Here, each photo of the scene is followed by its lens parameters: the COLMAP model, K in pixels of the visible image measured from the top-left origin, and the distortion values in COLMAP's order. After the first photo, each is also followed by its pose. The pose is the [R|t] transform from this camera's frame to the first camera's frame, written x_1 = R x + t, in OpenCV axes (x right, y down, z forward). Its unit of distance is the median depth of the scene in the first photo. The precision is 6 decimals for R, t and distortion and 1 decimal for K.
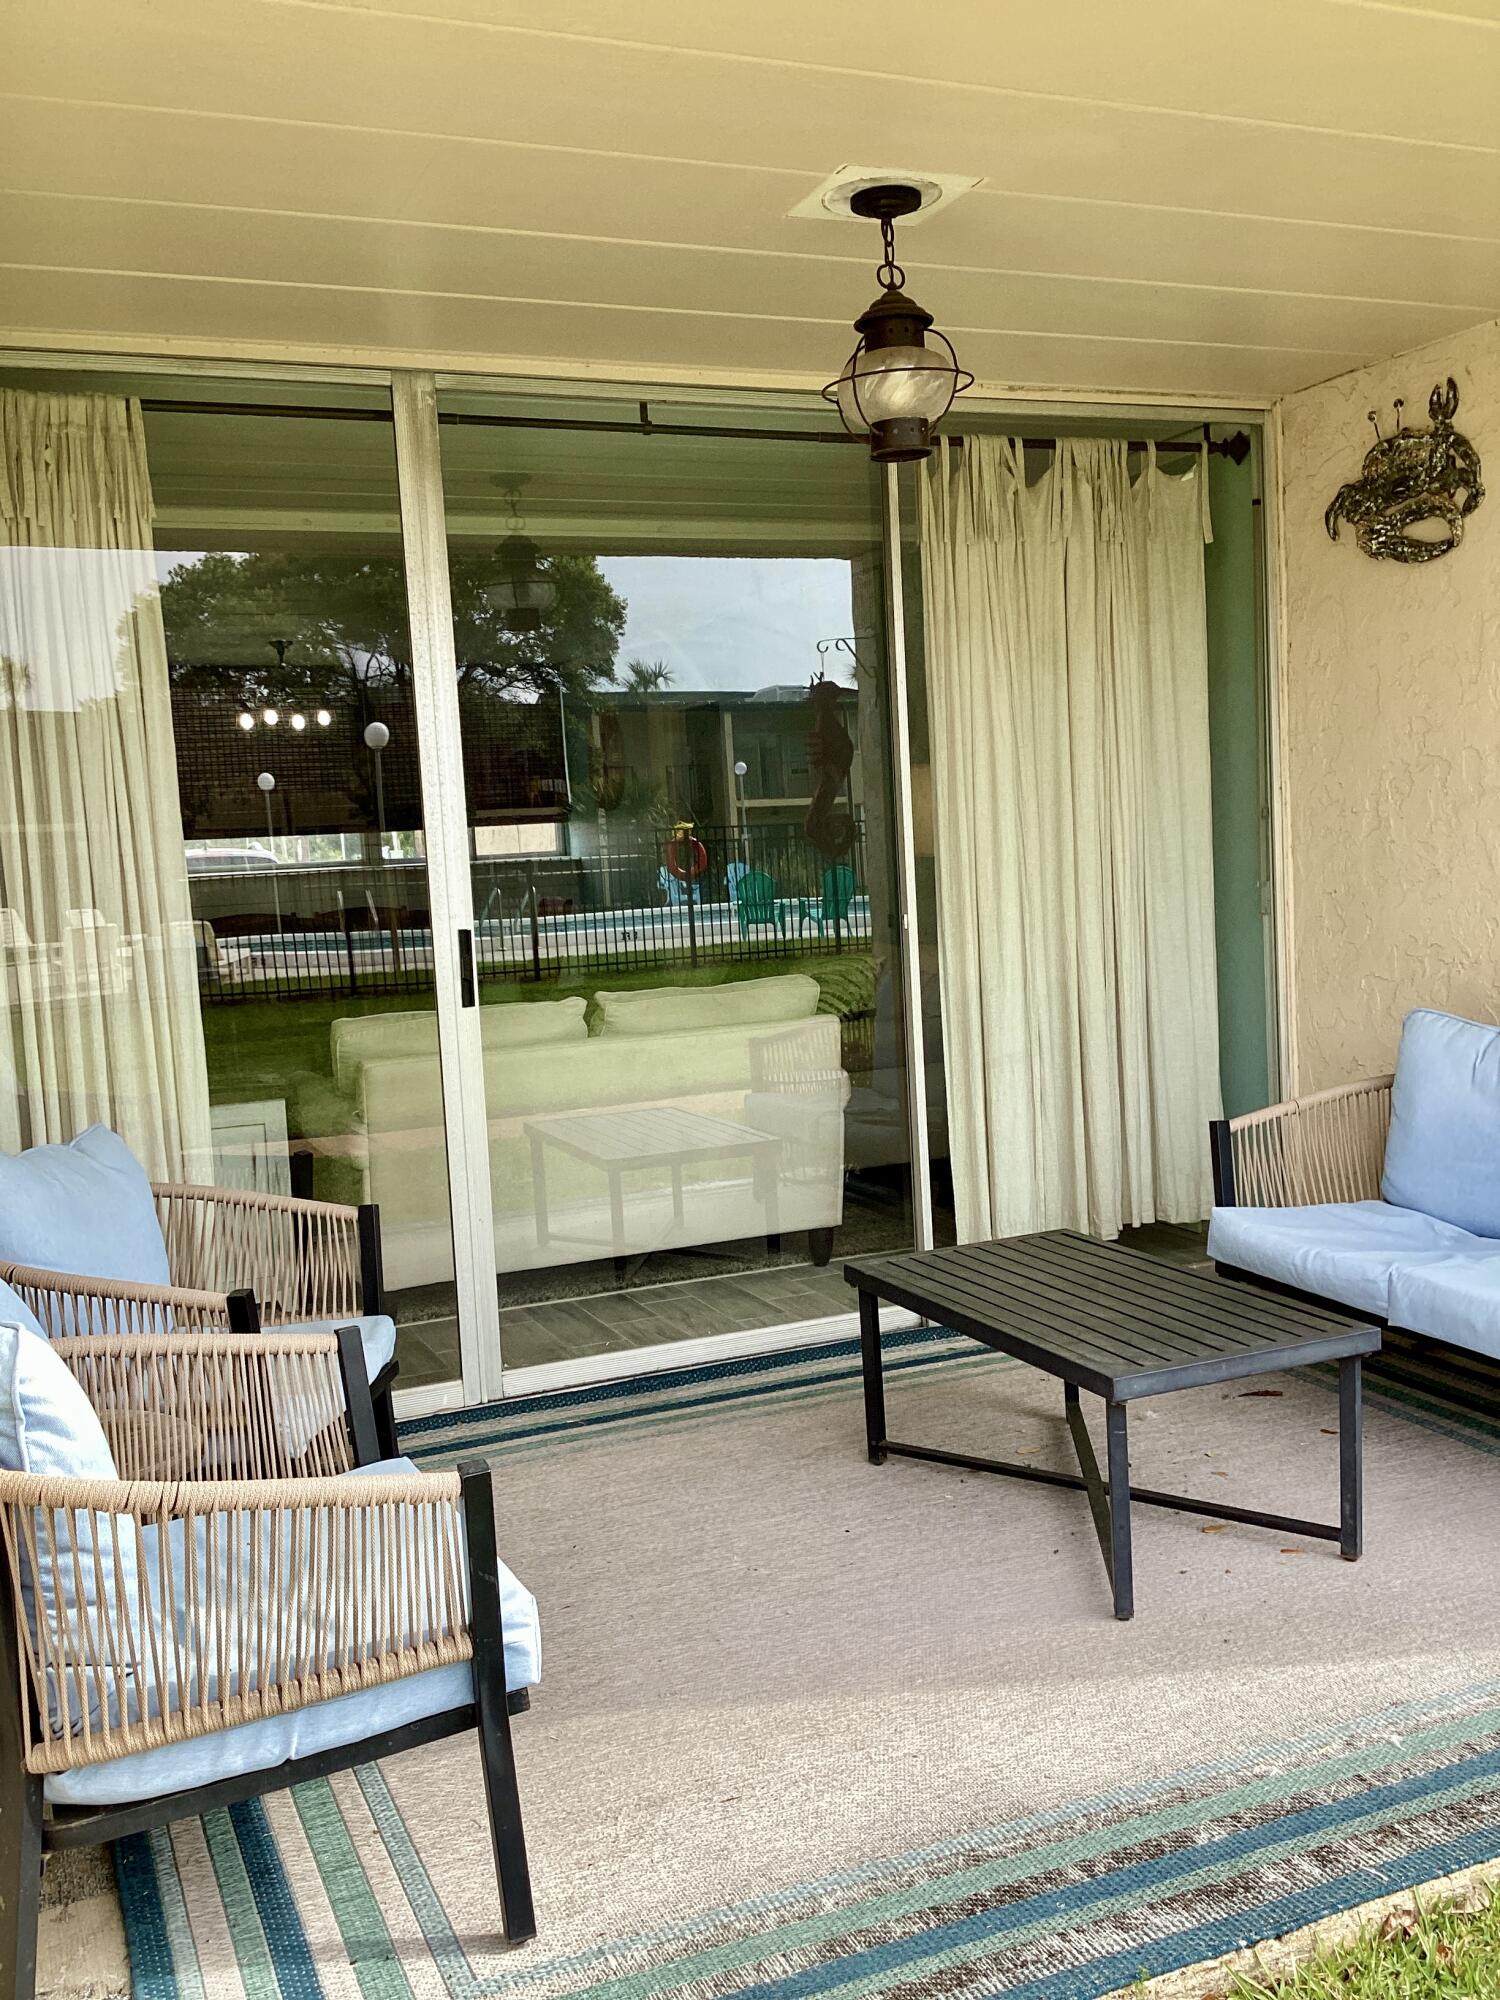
lens RADIAL K [[1818.7, 0, 741.8], [0, 1818.7, 1002.1], [0, 0, 1]] dist [0.123049, -0.261102]
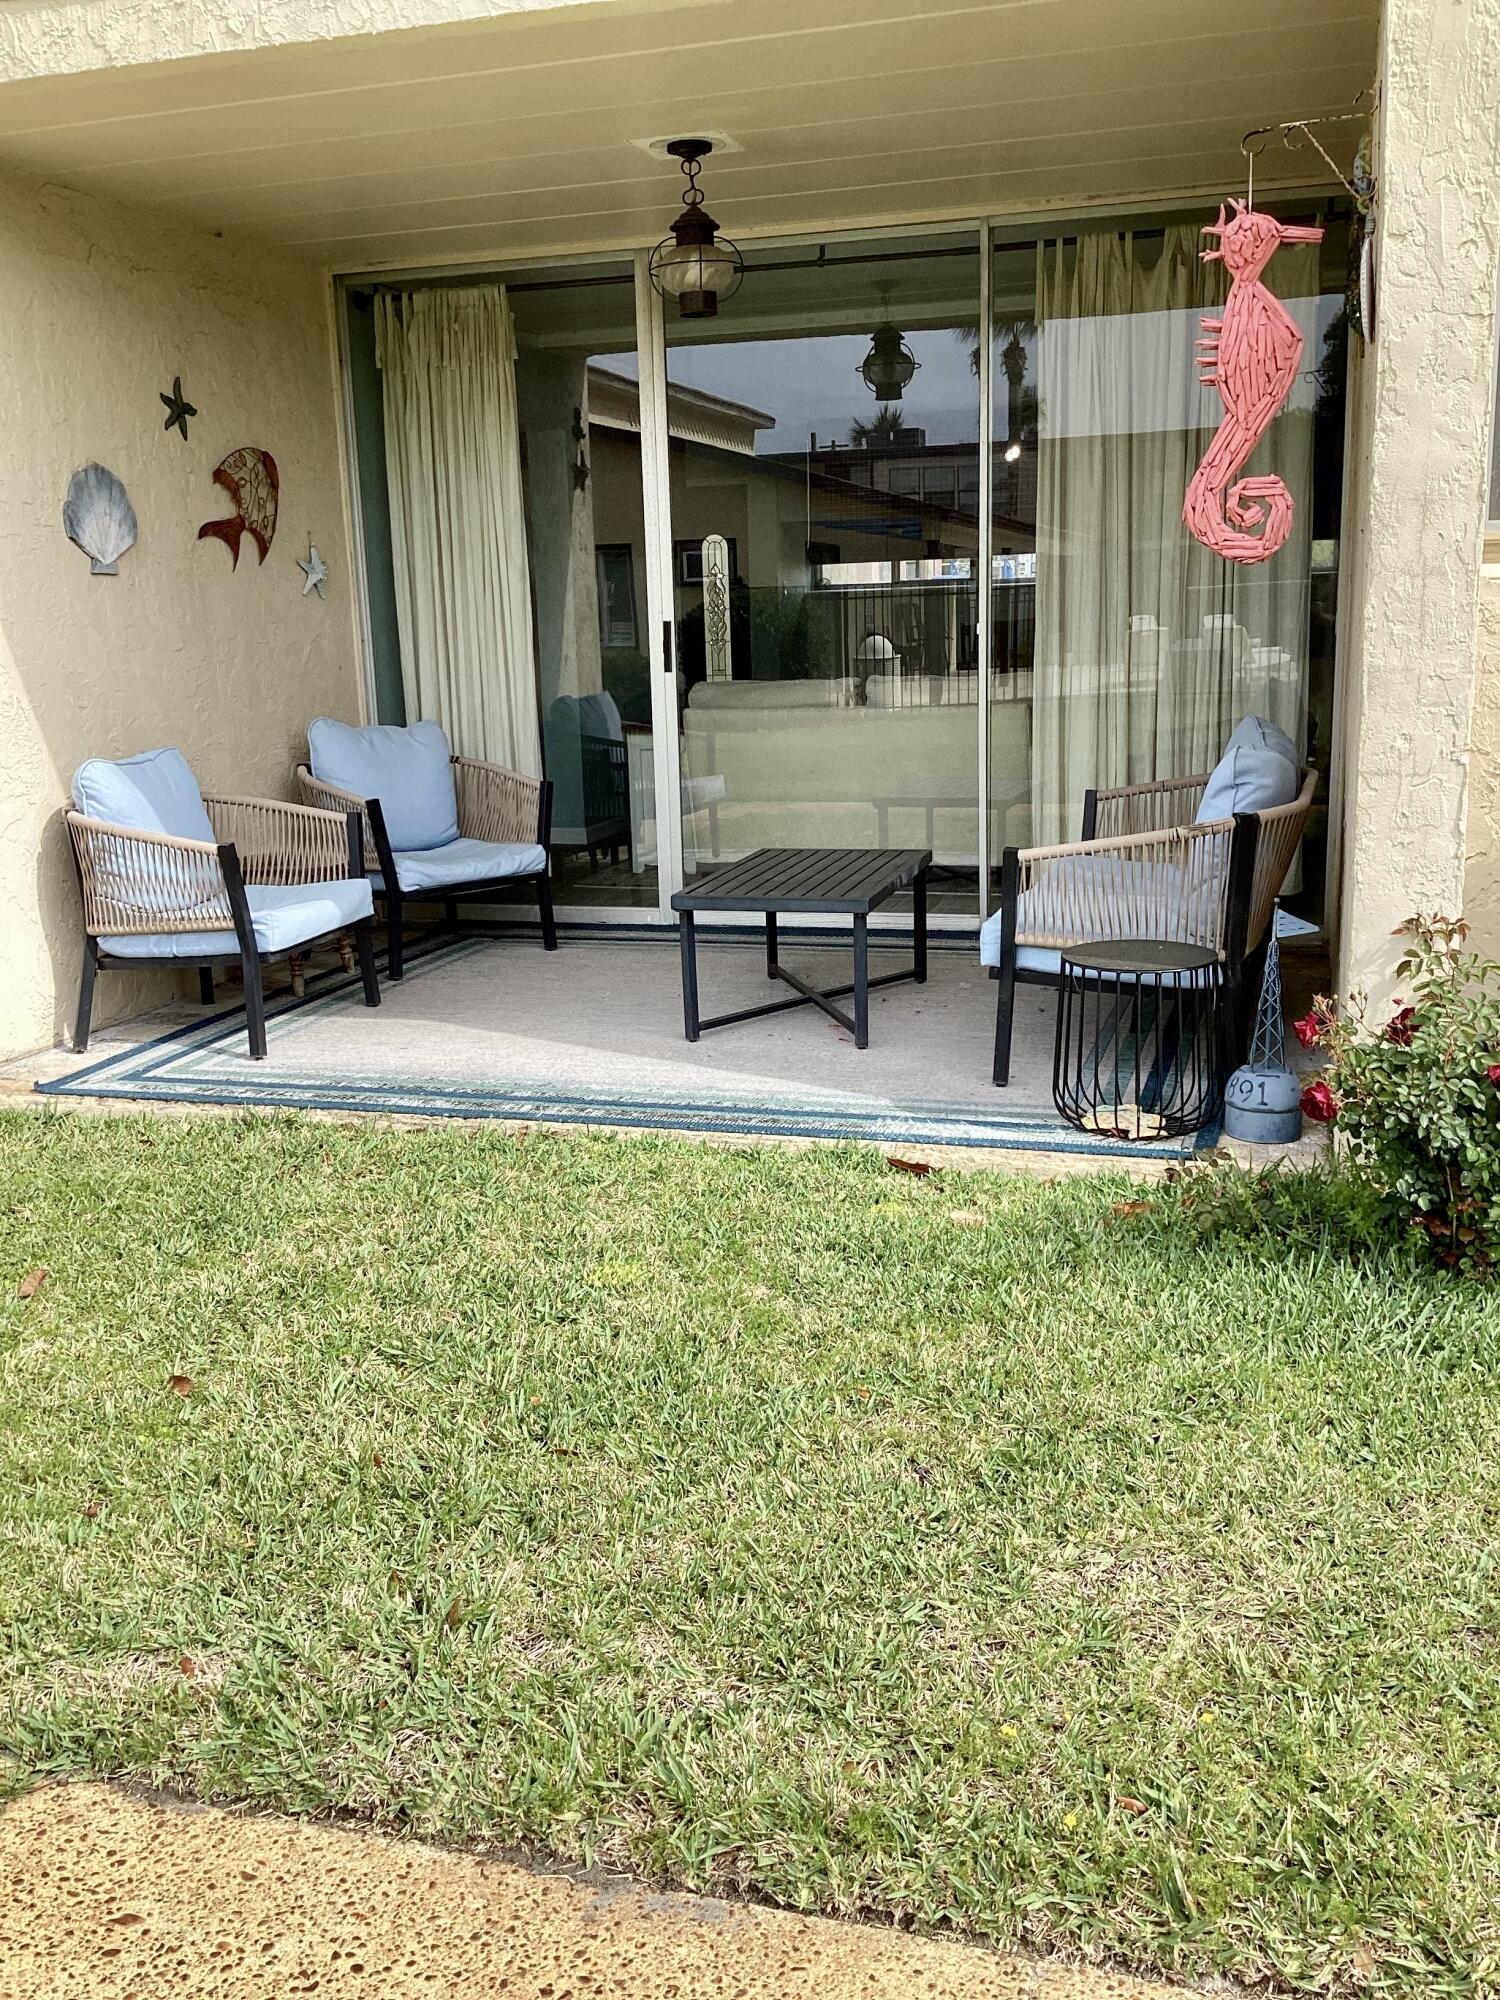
lens RADIAL K [[1818.7, 0, 741.8], [0, 1818.7, 1002.1], [0, 0, 1]] dist [0.123049, -0.261102]
pose [[0.763542, 0.167047, -0.623778, 0.810630], [-0.067712, 0.981348, 0.179919, -0.004643], [0.642198, -0.095139, 0.760612, -0.157250]]
